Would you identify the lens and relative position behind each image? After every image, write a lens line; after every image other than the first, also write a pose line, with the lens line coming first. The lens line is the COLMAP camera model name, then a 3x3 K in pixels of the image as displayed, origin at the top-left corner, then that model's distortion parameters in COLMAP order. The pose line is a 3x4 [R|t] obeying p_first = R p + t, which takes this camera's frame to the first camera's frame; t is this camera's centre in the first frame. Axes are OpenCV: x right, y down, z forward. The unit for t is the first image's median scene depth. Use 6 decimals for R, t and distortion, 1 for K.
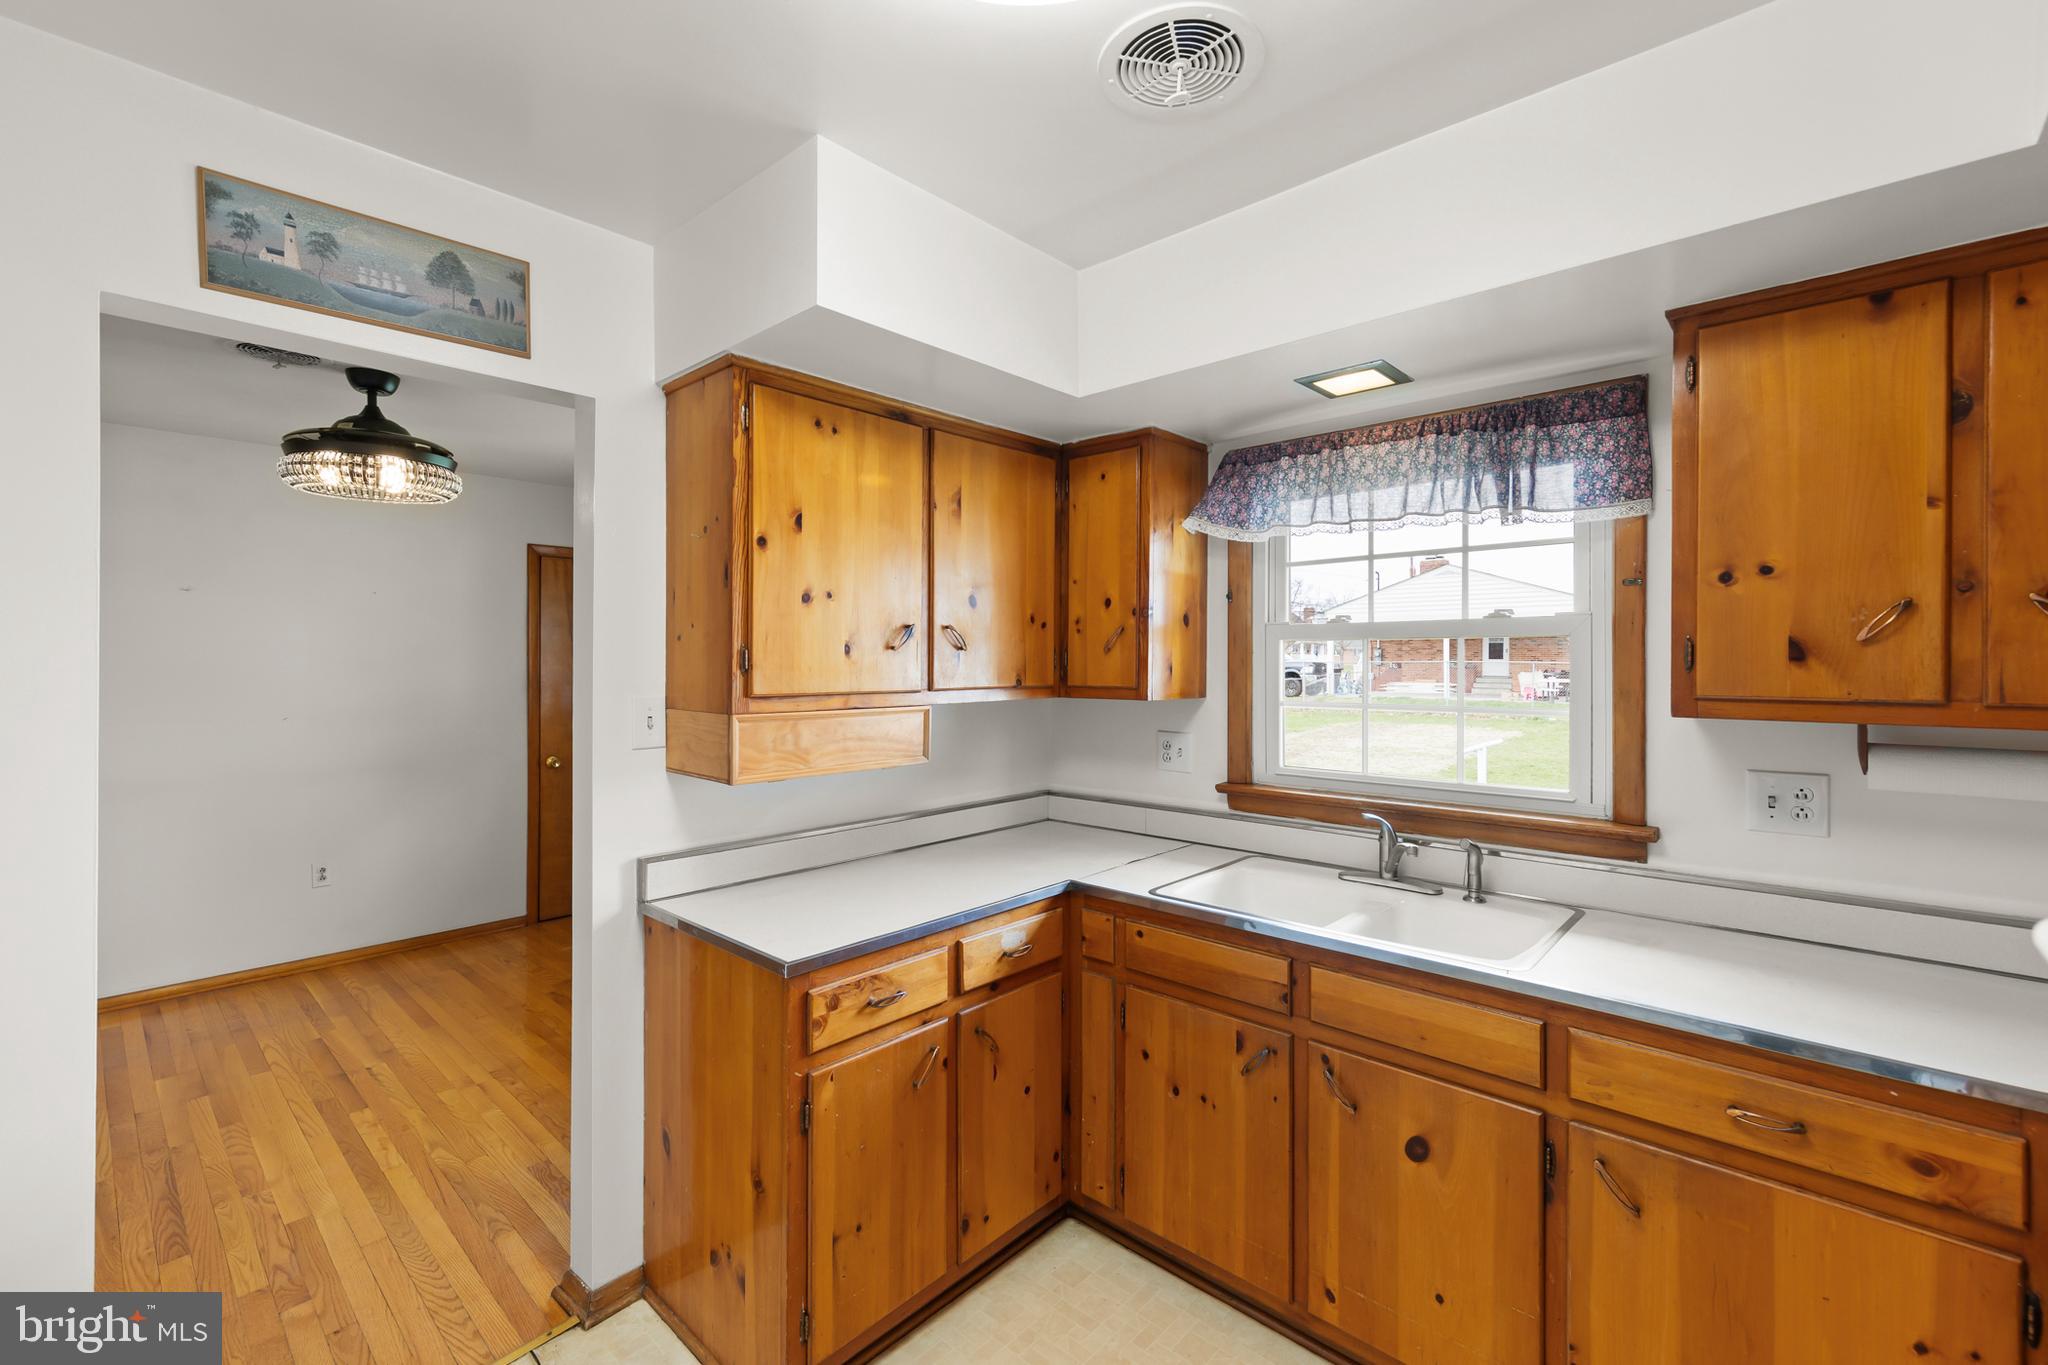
lens RADIAL K [[879.1, 0, 1027.3], [0, 879.1, 668.9], [0, 0, 1]] dist [0.004719, 0.000122]
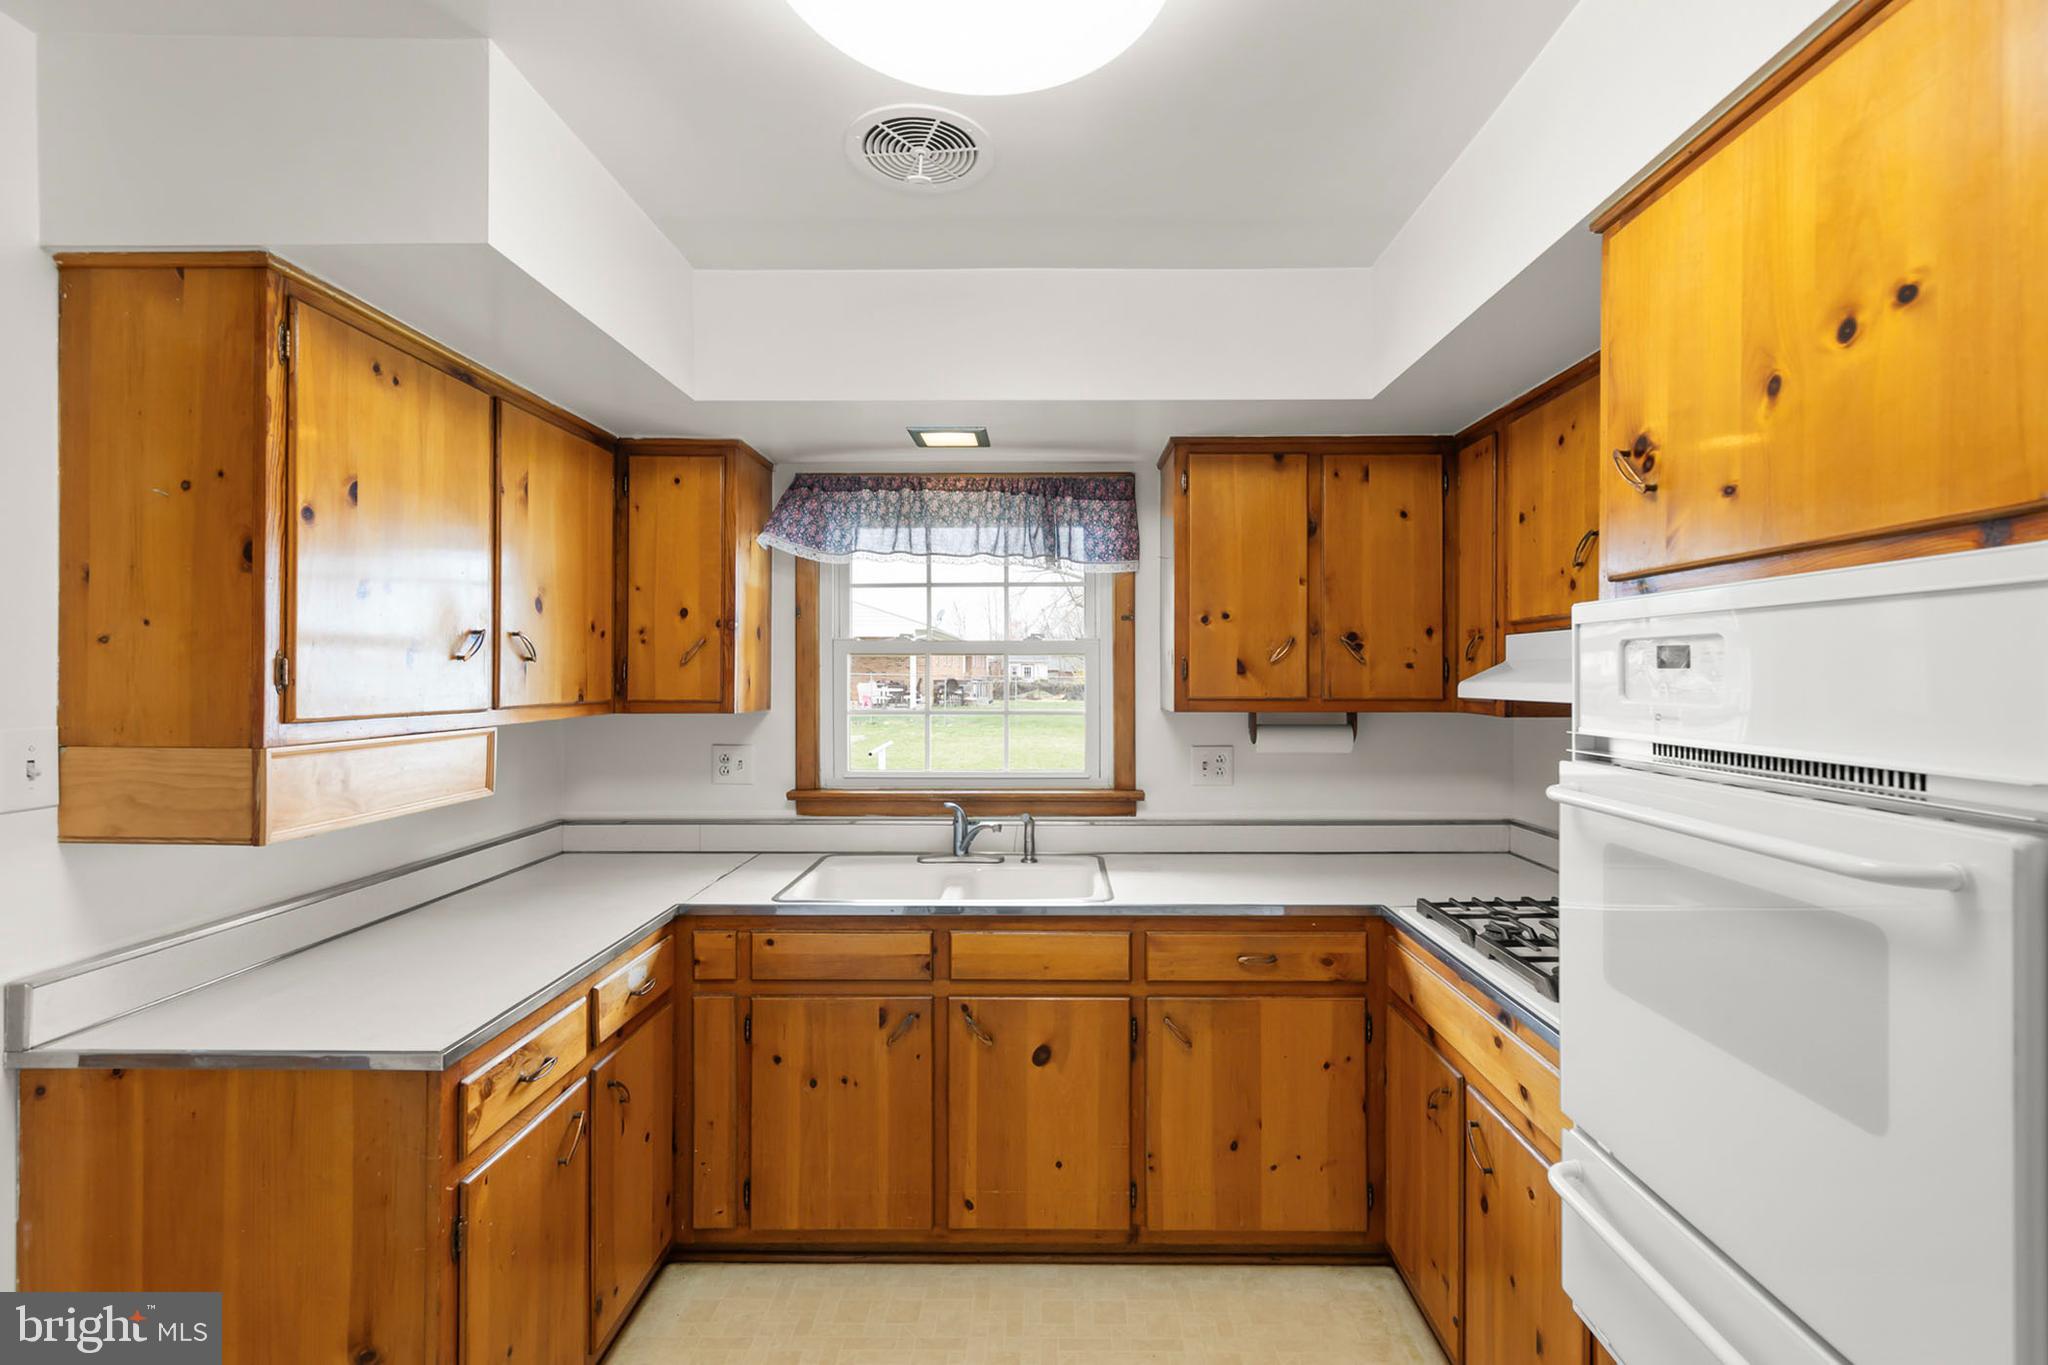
lens RADIAL K [[879.1, 0, 1029.1], [0, 879.1, 677.6], [0, 0, 1]] dist [0.004719, 0.000122]
pose [[0.756210, -0.003090, 0.654322, -0.331559], [0.005364, 0.999985, -0.001478, -0.001602], [-0.654308, 0.004627, 0.756214, 0.036105]]
